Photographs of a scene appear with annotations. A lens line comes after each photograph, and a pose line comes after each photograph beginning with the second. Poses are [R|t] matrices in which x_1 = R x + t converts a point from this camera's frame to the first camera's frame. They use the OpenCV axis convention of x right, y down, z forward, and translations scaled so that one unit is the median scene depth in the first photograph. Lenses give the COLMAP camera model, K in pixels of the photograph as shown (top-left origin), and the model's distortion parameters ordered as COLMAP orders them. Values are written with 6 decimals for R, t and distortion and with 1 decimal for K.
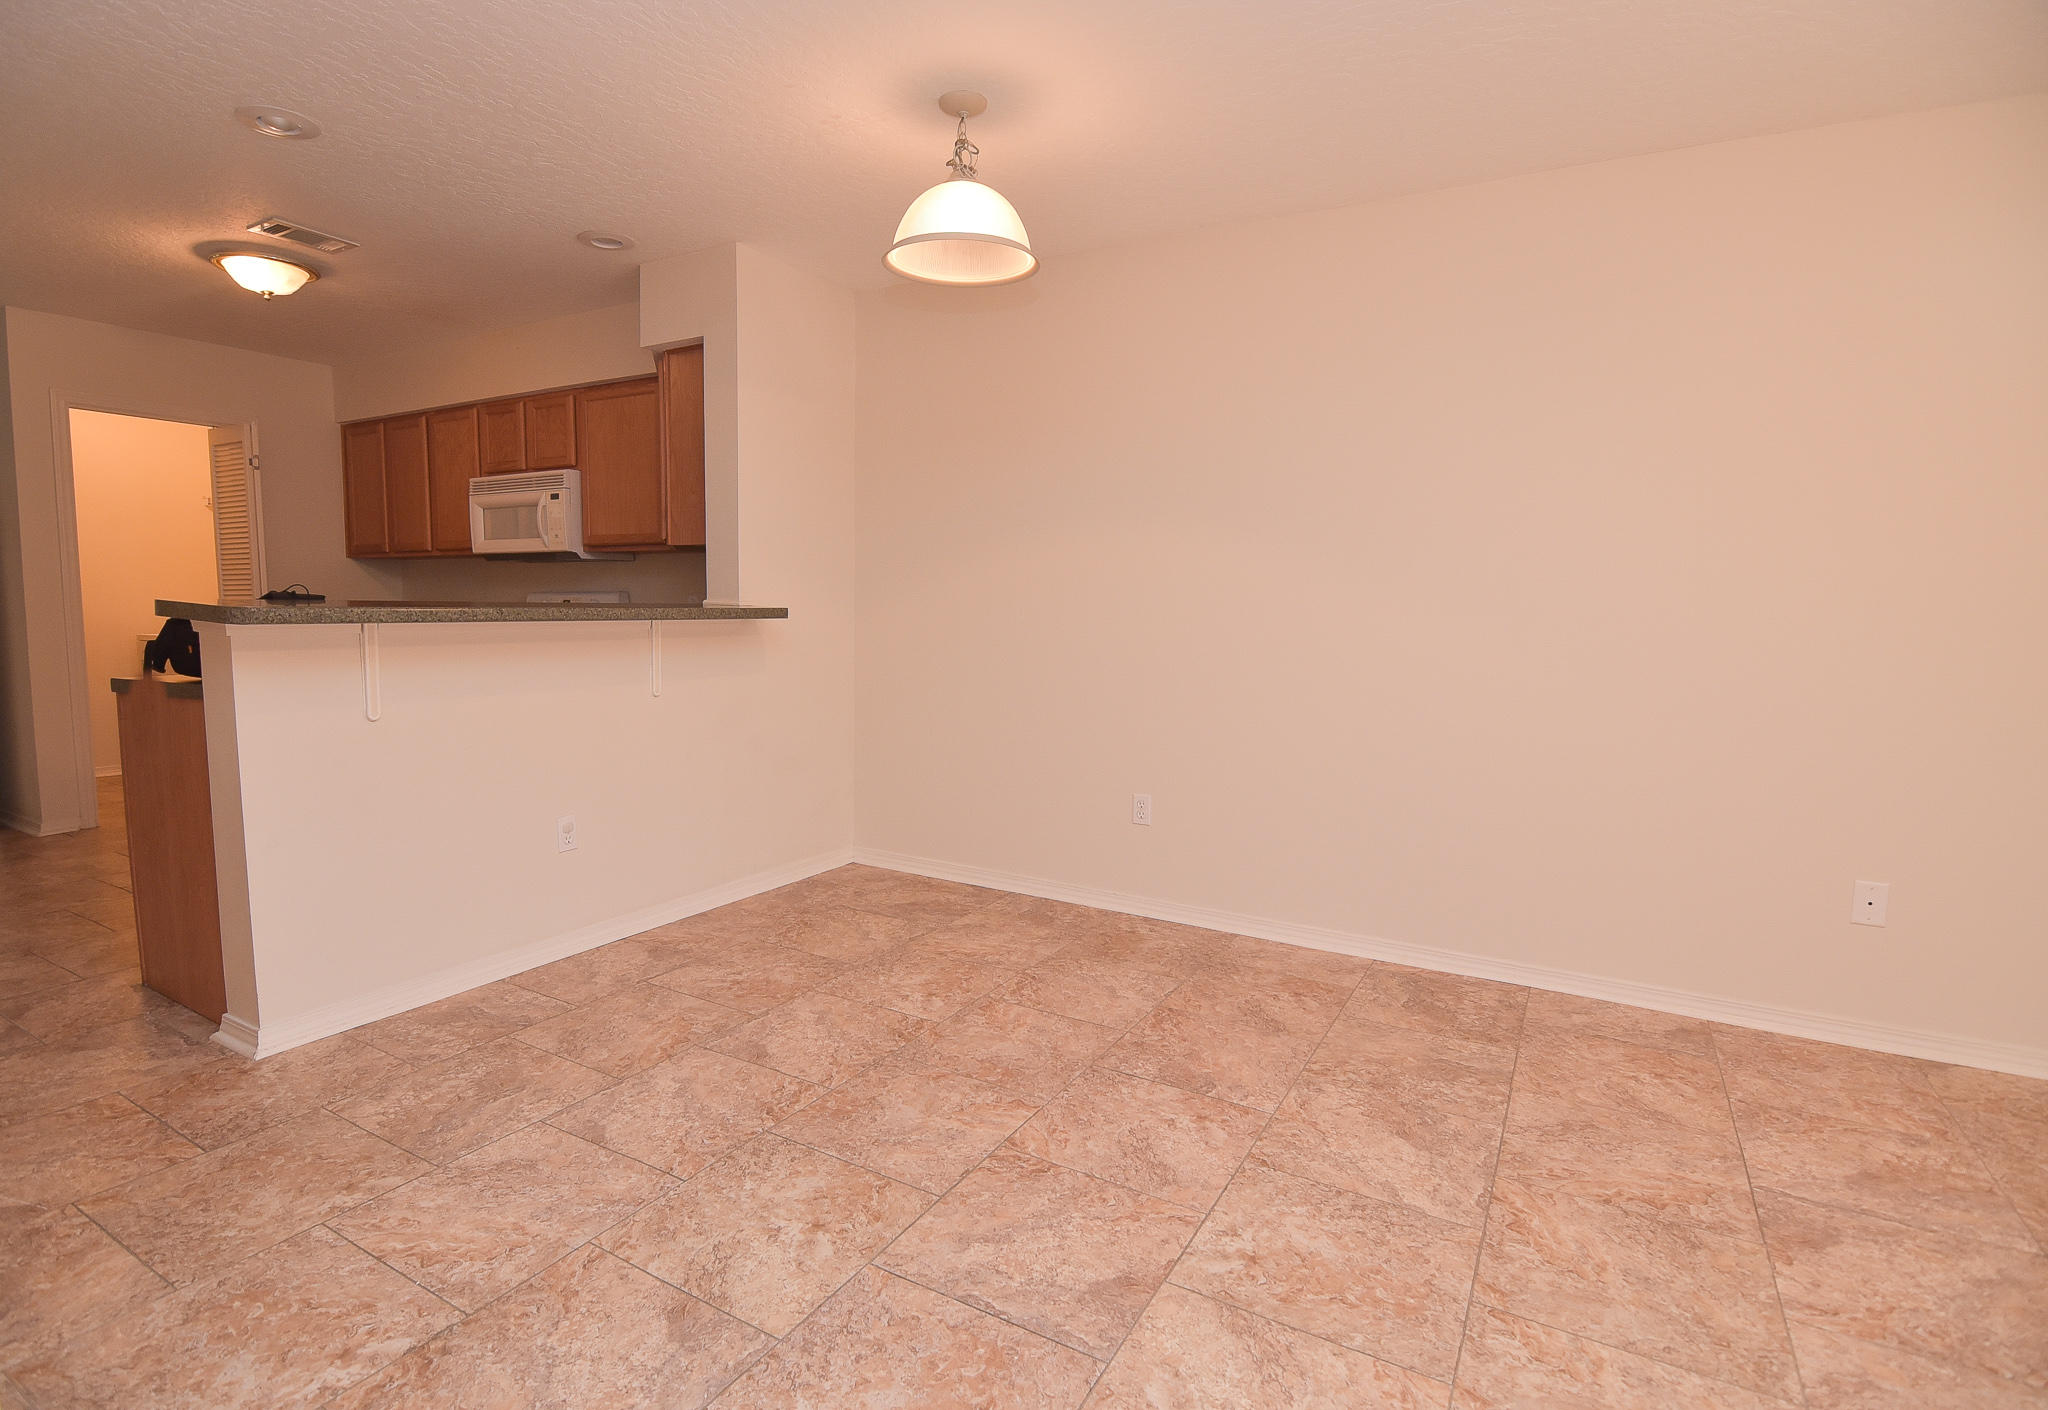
lens RADIAL K [[1023.1, 0, 982.5], [0, 1023.1, 705.1], [0, 0, 1]] dist [-0.004916, -0.011344]
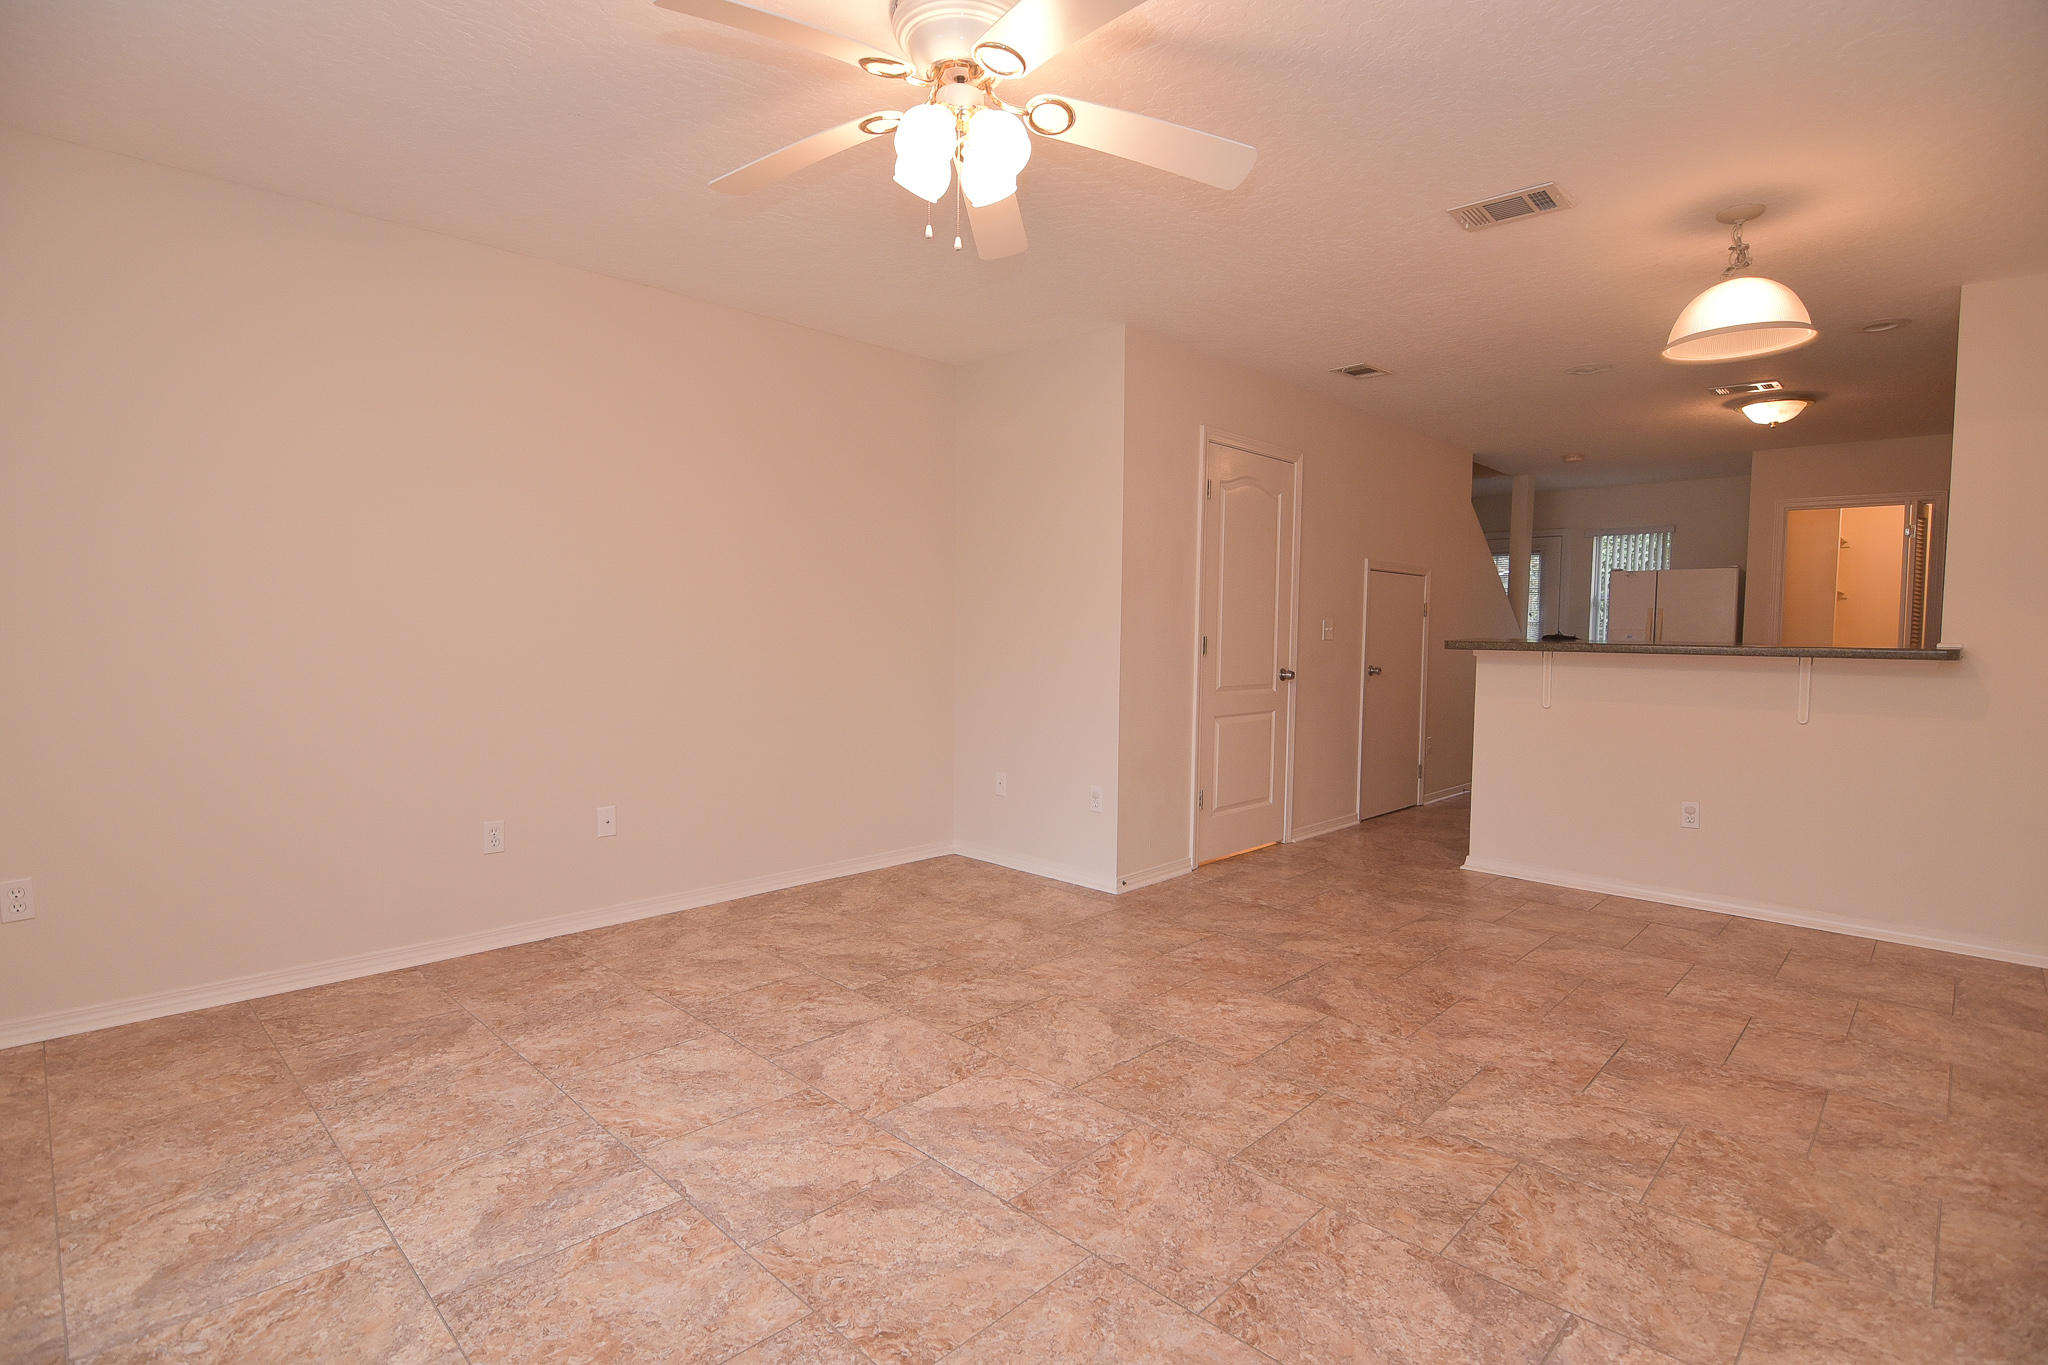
lens RADIAL K [[986.5, 0, 1021.5], [0, 986.5, 688.0], [0, 0, 1]] dist [-0.010598, -0.006503]
pose [[-0.226060, 0.043448, -0.973144, 1.268939], [-0.113150, 0.991071, 0.070533, -0.035975], [0.967519, 0.126056, -0.219126, 0.519011]]
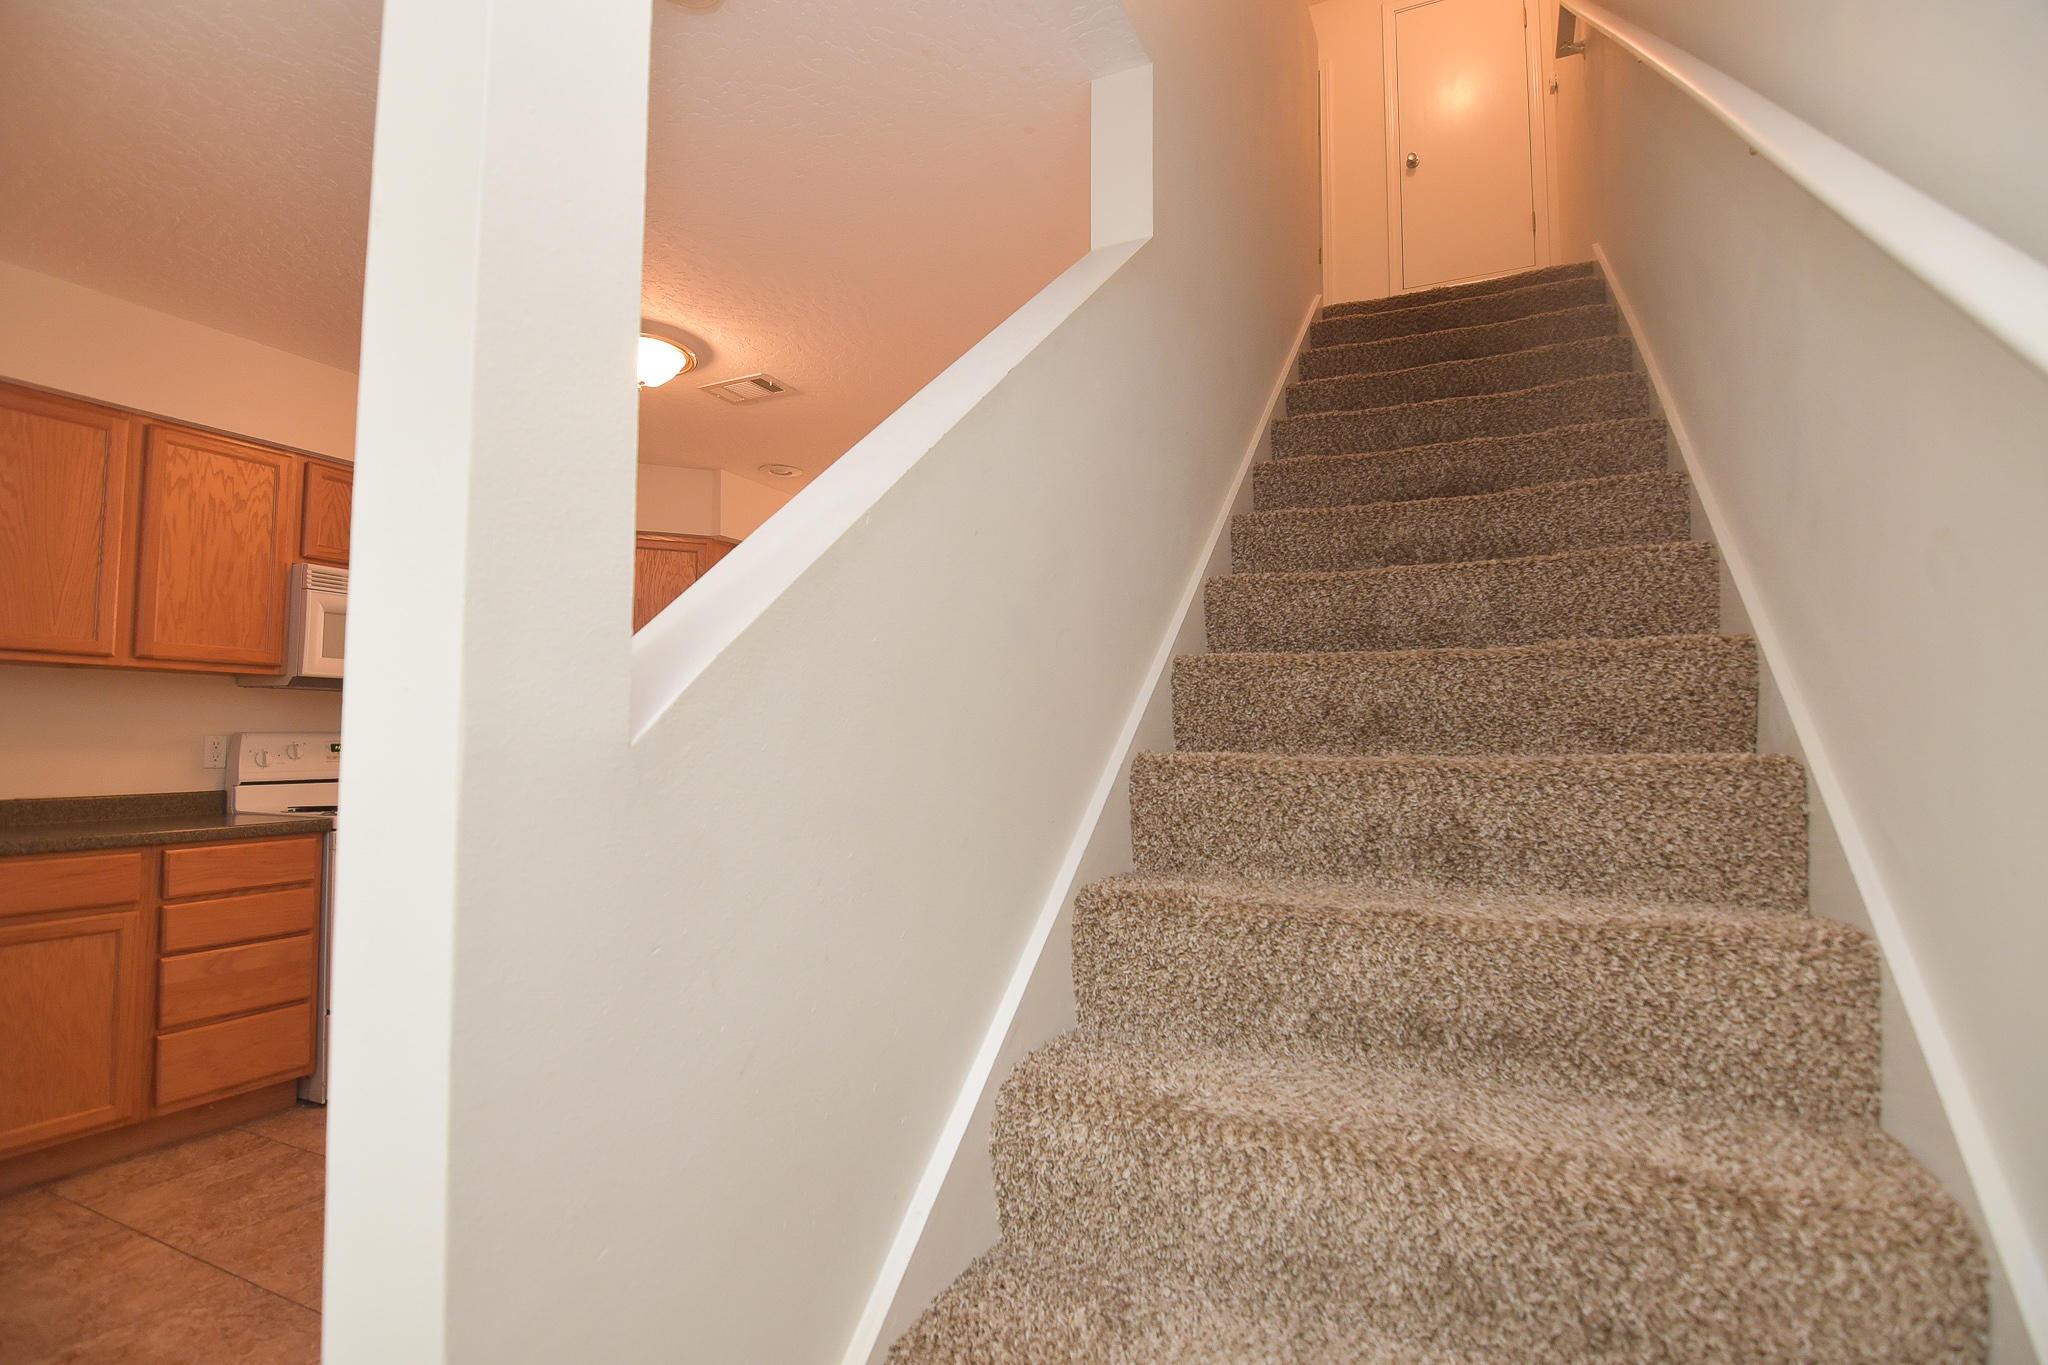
lens RADIAL K [[986.5, 0, 1021.5], [0, 986.5, 688.0], [0, 0, 1]] dist [-0.010598, -0.006503]
pose [[-0.115386, 0.043296, 0.992377, -2.327697], [0.093876, 0.995053, -0.032498, -0.151380], [-0.988875, 0.089410, -0.118880, 1.223004]]
